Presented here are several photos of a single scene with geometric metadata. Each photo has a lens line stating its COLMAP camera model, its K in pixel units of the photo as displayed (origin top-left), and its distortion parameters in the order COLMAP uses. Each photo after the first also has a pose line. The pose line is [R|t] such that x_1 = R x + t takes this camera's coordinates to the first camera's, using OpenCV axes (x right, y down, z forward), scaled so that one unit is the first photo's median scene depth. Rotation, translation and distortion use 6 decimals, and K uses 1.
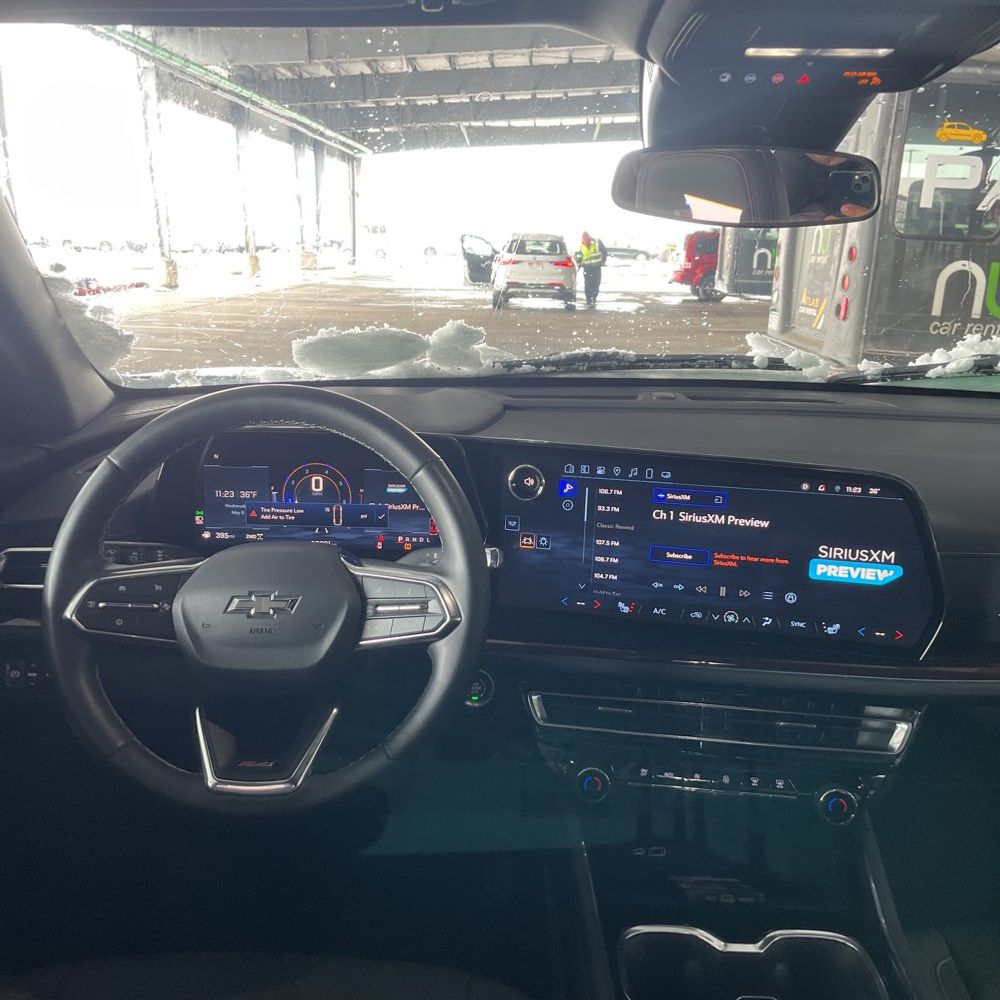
lens RADIAL K [[1018.7, 0, 508.0], [0, 1018.7, 499.6], [0, 0, 1]] dist [0.043141, -0.026793]
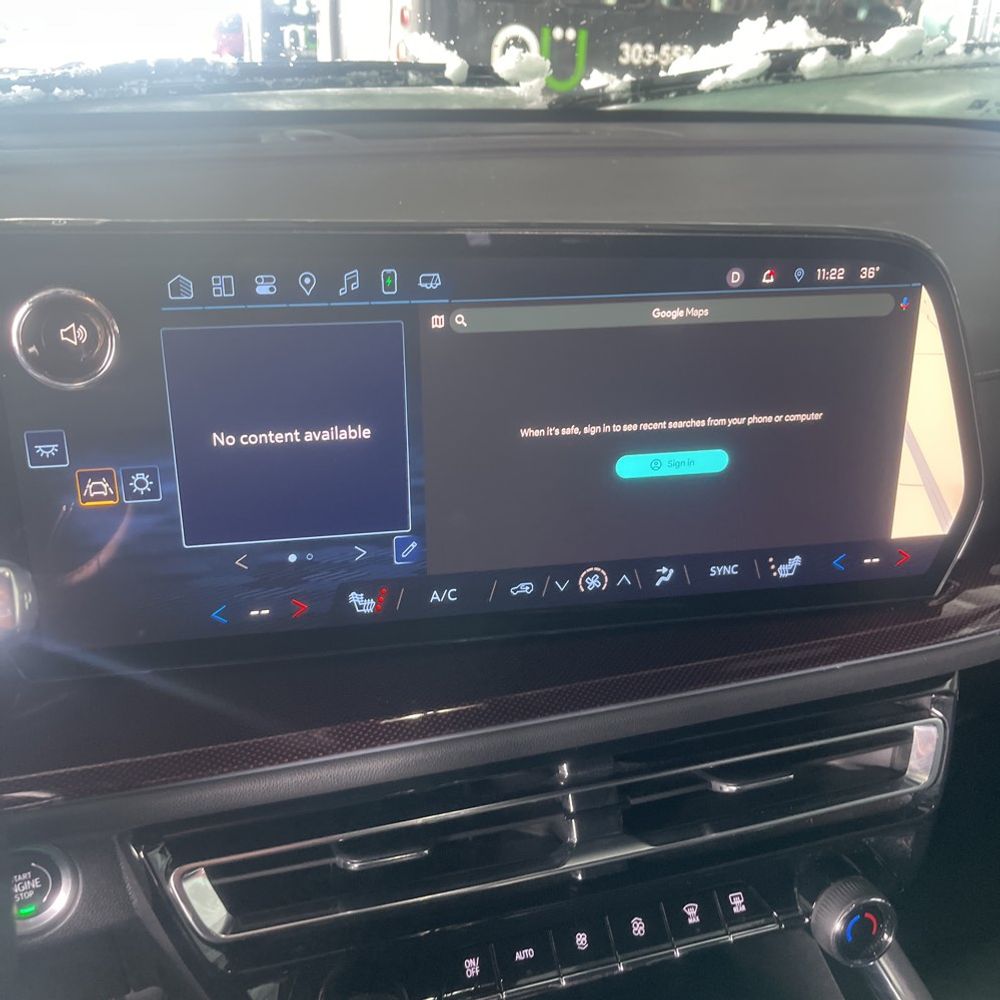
lens RADIAL K [[1040.6, 0, 500.0], [0, 1040.6, 500.0], [0, 0, 1]] dist [0.014393, -0.009899]
pose [[0.912869, -0.173897, 0.369365, 0.011518], [0.104171, 0.974014, 0.201112, -0.019077], [-0.394739, -0.145111, 0.907262, 0.578545]]
